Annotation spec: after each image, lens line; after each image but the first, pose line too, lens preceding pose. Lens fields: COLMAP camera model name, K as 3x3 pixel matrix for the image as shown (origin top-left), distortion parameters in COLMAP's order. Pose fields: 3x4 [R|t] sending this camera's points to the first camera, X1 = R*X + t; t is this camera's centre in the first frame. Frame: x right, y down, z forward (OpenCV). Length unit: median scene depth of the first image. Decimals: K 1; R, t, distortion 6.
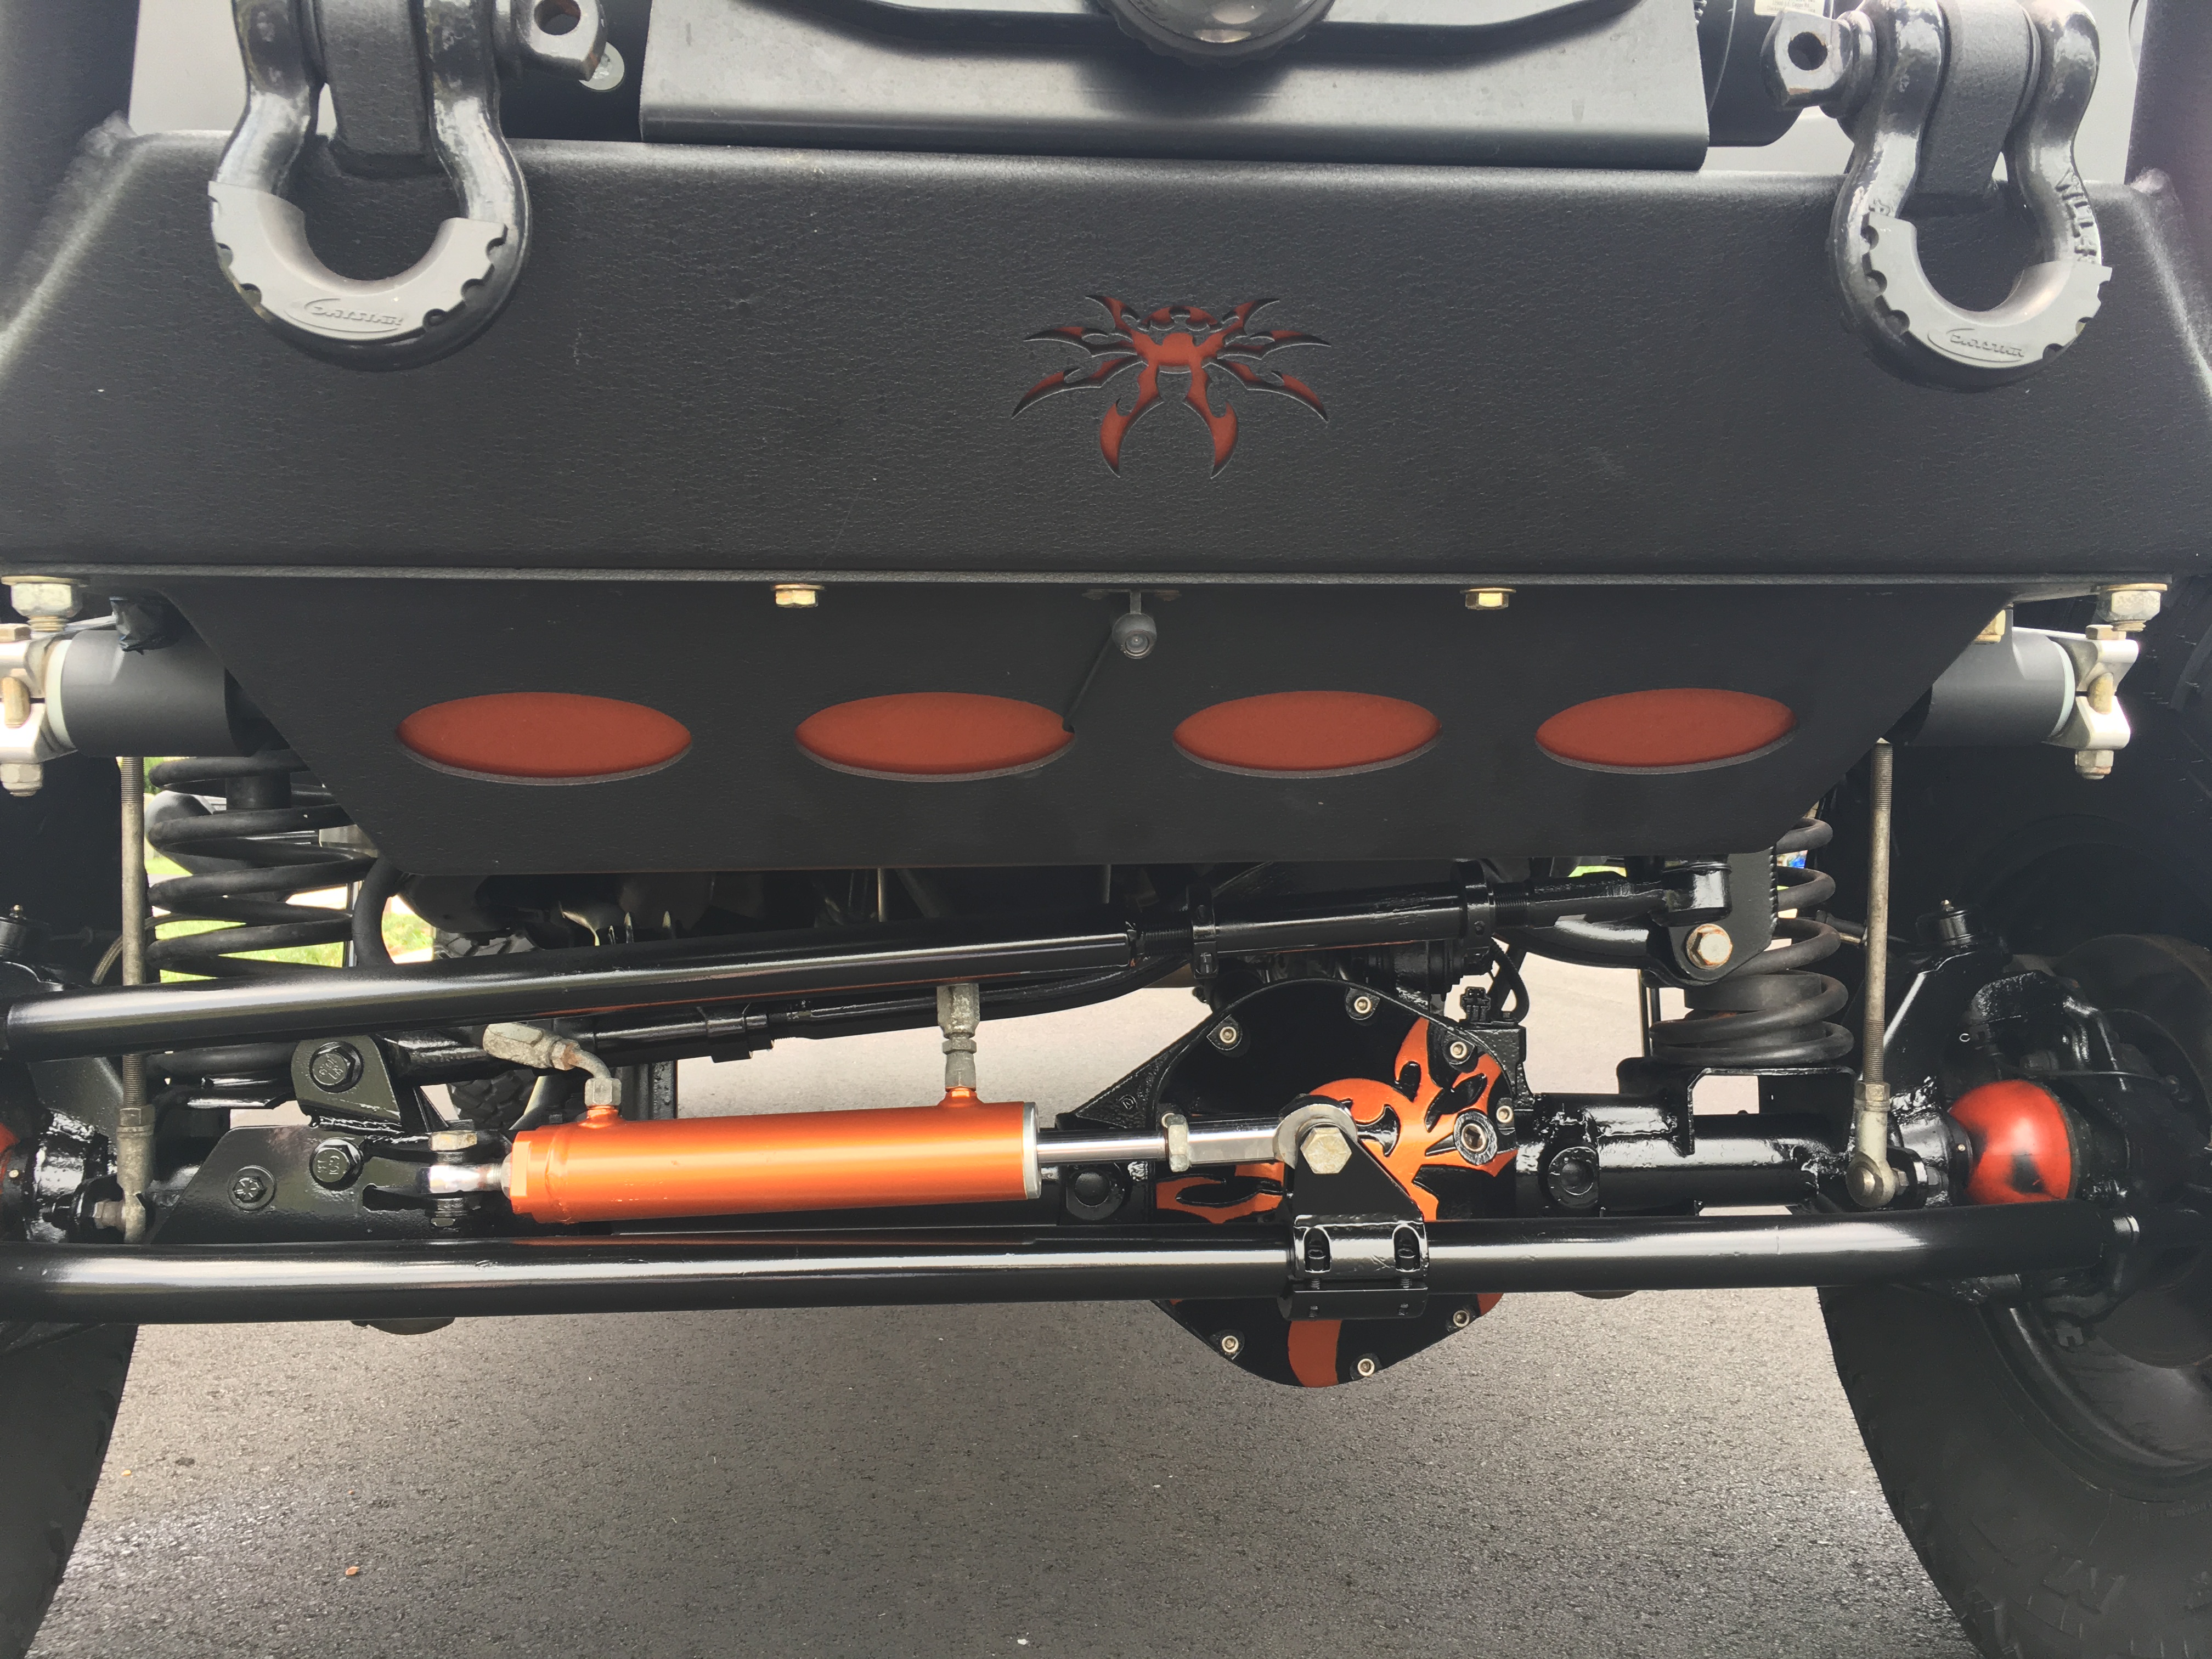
lens RADIAL K [[1906.3, 0, 1112.8], [0, 1906.3, 831.3], [0, 0, 1]] dist [0.068215, -0.087724]
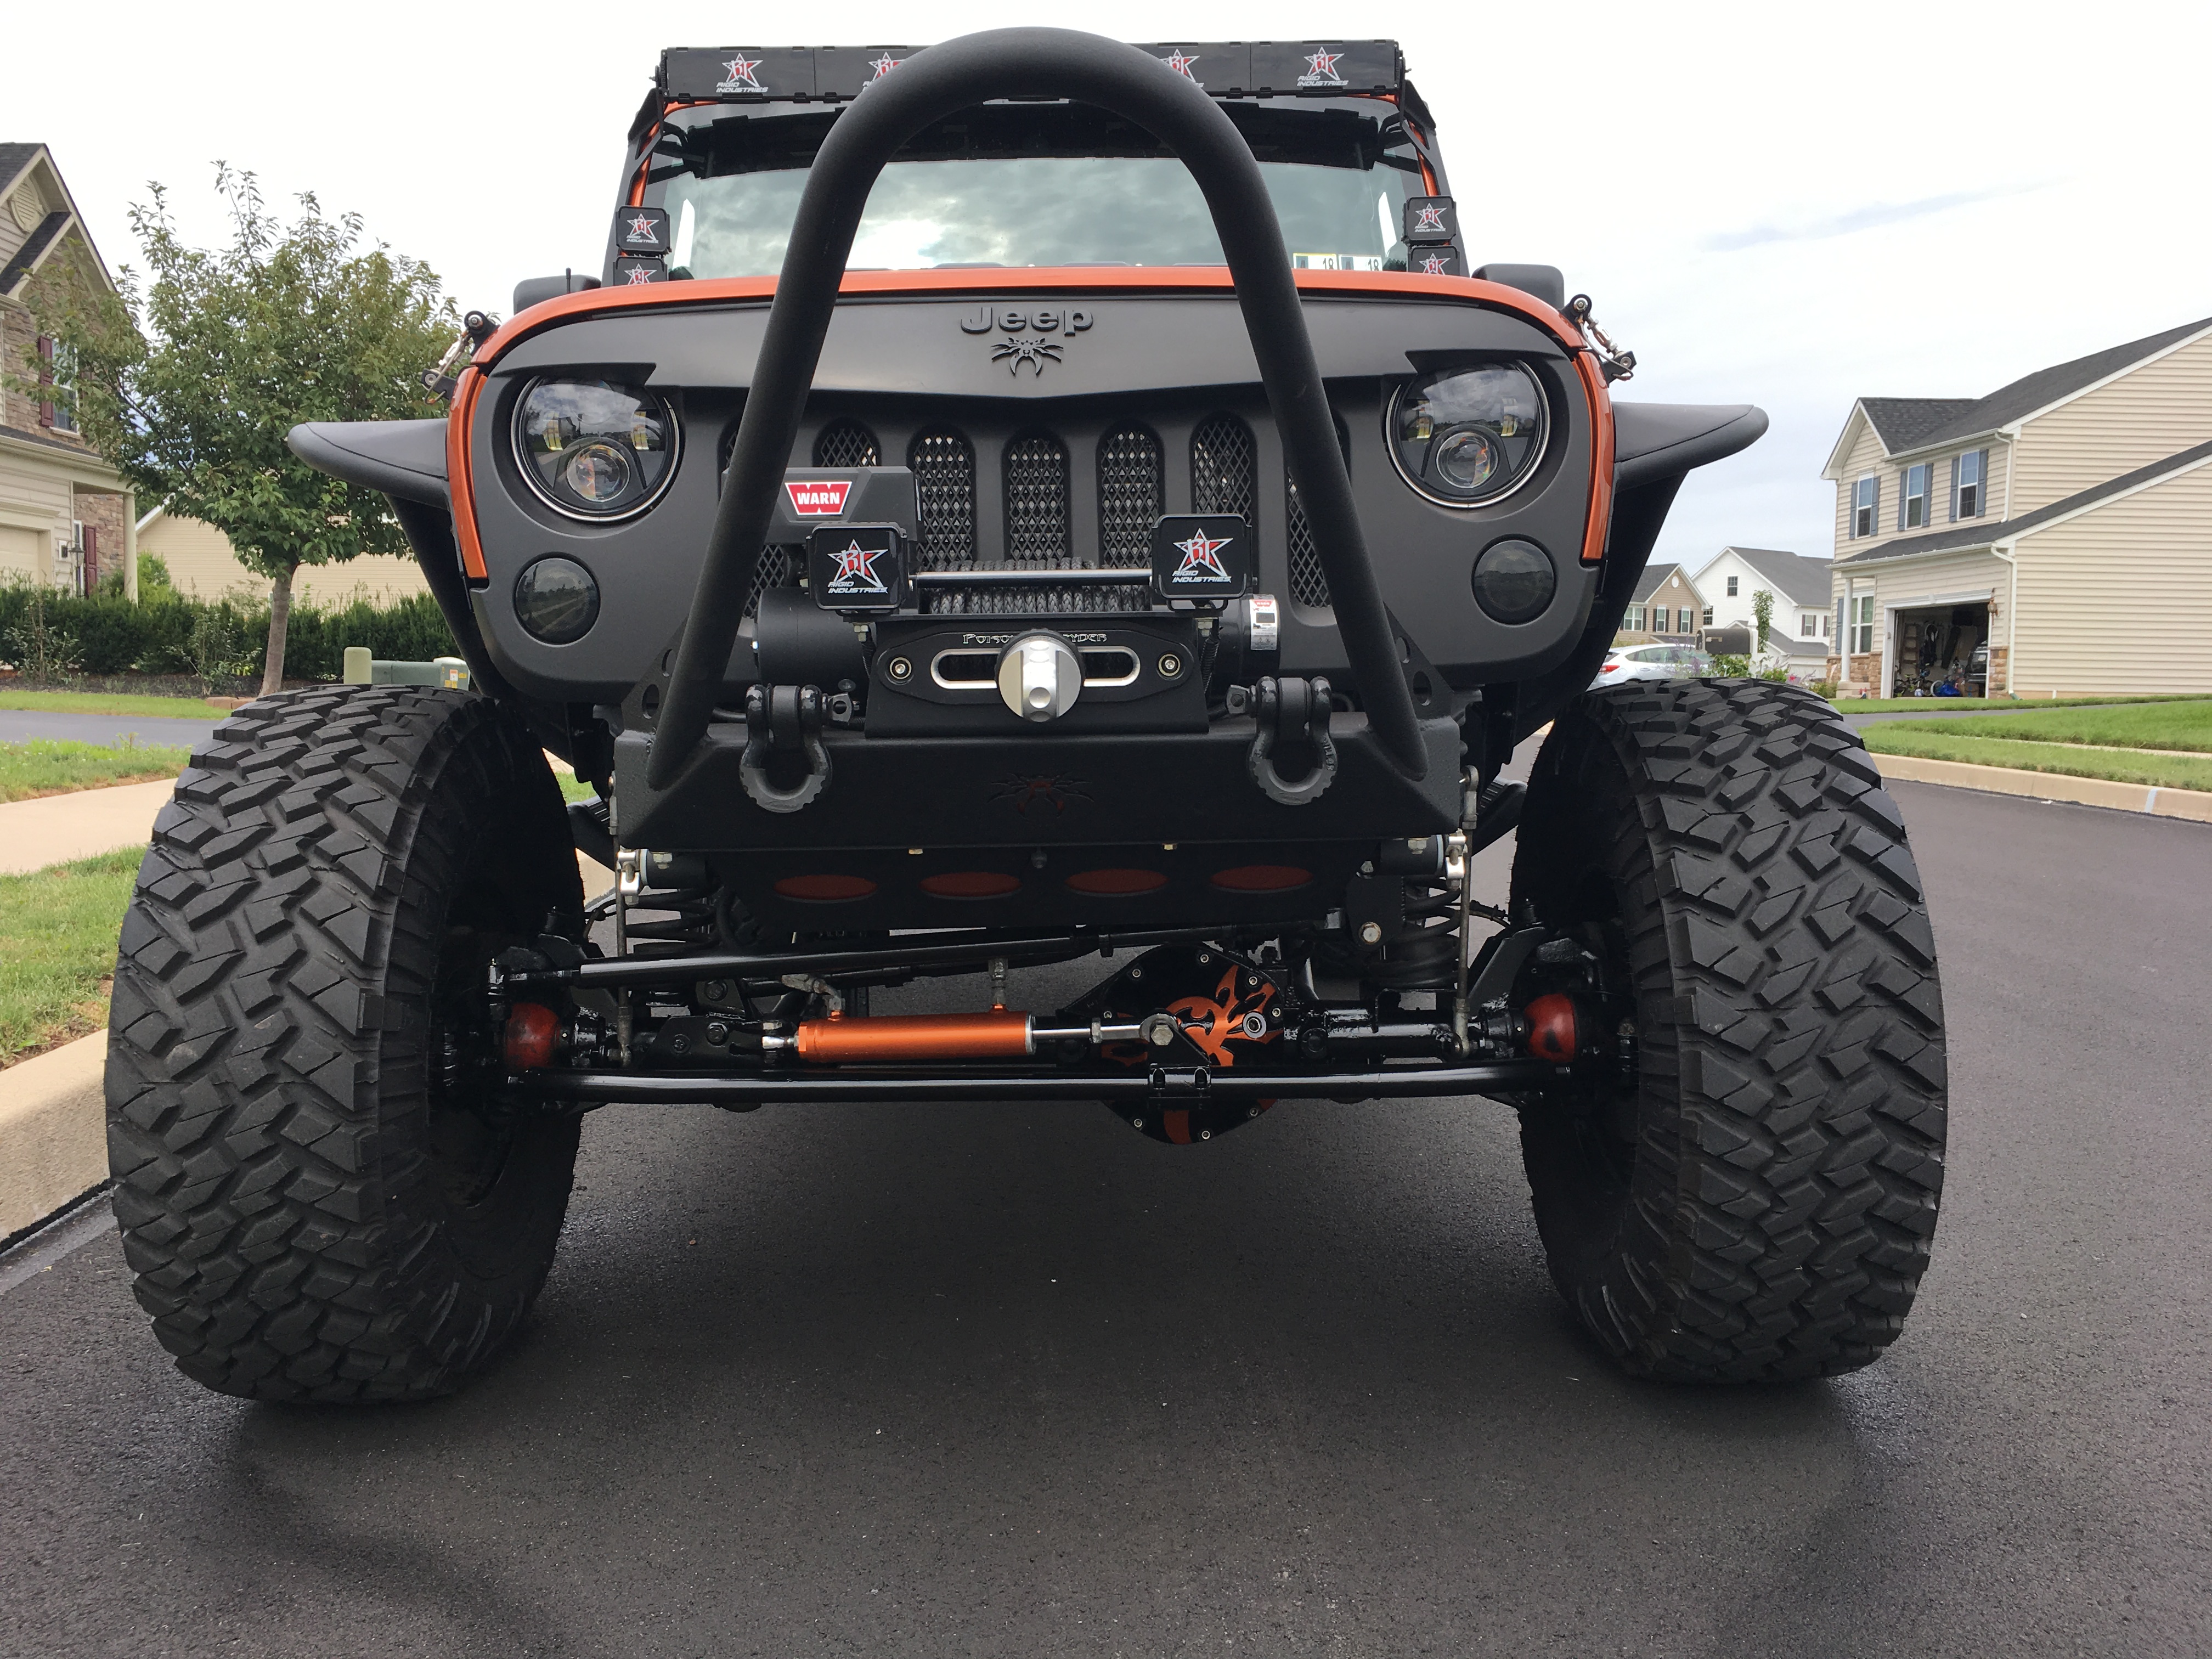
lens RADIAL K [[1906.3, 0, 1109.3], [0, 1906.3, 843.1], [0, 0, 1]] dist [0.068215, -0.087724]
pose [[0.996740, 0.002662, -0.080632, 0.219345], [0.005419, 0.994989, 0.099835, -0.262791], [0.080494, -0.099947, 0.991731, -1.120840]]
